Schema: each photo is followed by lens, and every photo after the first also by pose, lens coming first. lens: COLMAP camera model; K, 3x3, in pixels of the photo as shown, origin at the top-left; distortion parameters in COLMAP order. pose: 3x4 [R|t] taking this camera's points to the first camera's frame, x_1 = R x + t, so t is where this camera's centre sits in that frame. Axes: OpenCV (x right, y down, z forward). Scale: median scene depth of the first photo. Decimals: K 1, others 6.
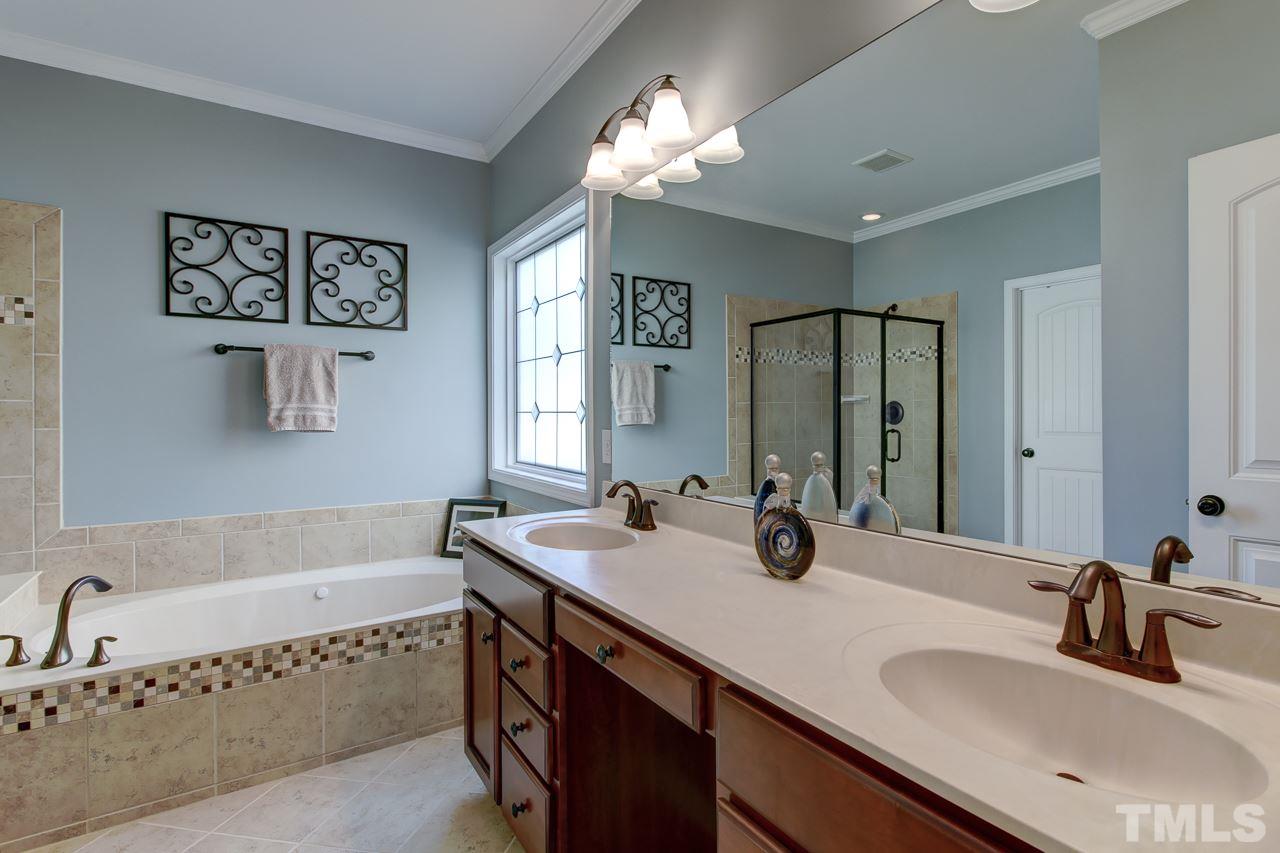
lens RADIAL K [[664.4, 0, 680.0], [0, 664.4, 412.4], [0, 0, 1]] dist [0.001378, 0.001200]
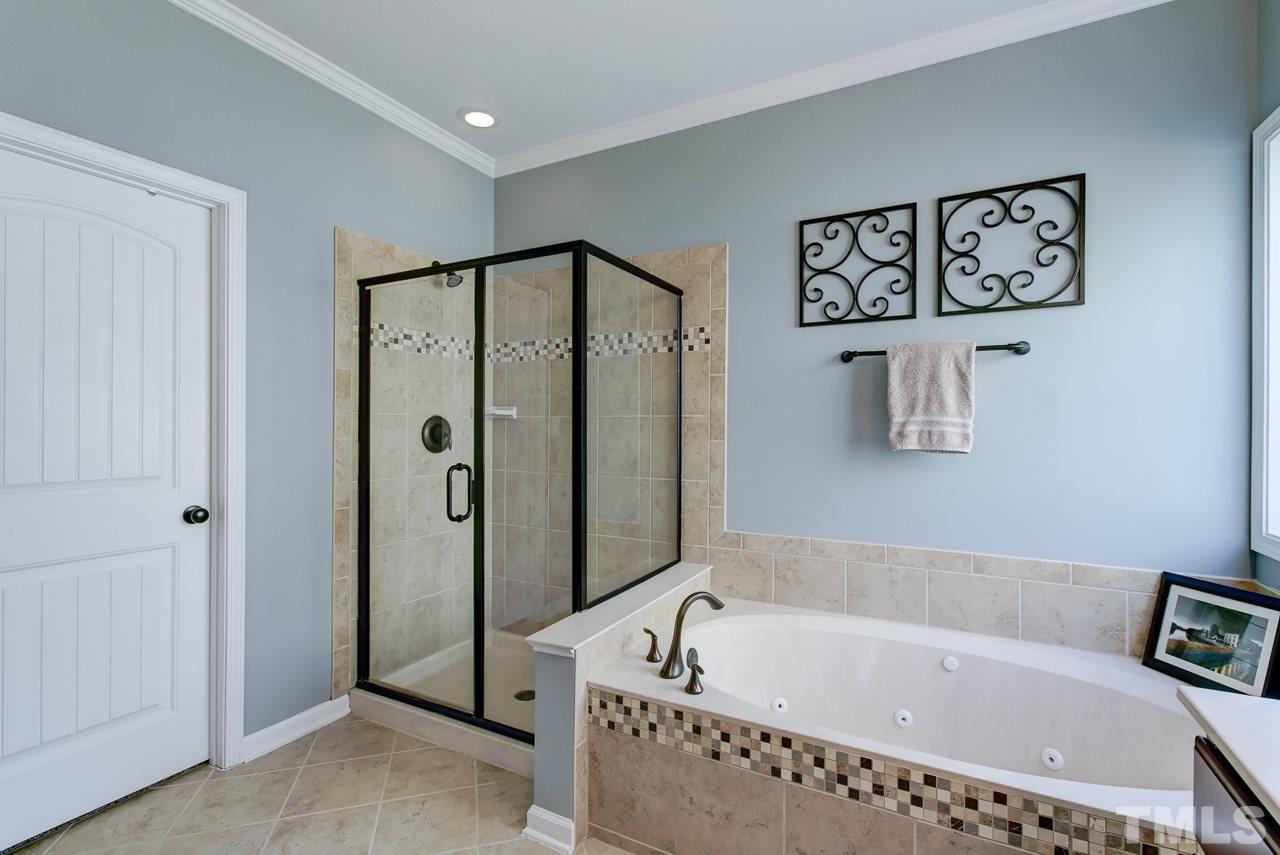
lens RADIAL K [[592.1, 0, 640.0], [0, 592.1, 427.5], [0, 0, 1]] dist [-0.010083, 0.005140]
pose [[0.483266, 0.007074, -0.875445, -0.121295], [-0.004672, 0.999974, 0.005501, -0.001994], [0.875461, 0.001432, 0.483287, 0.364622]]
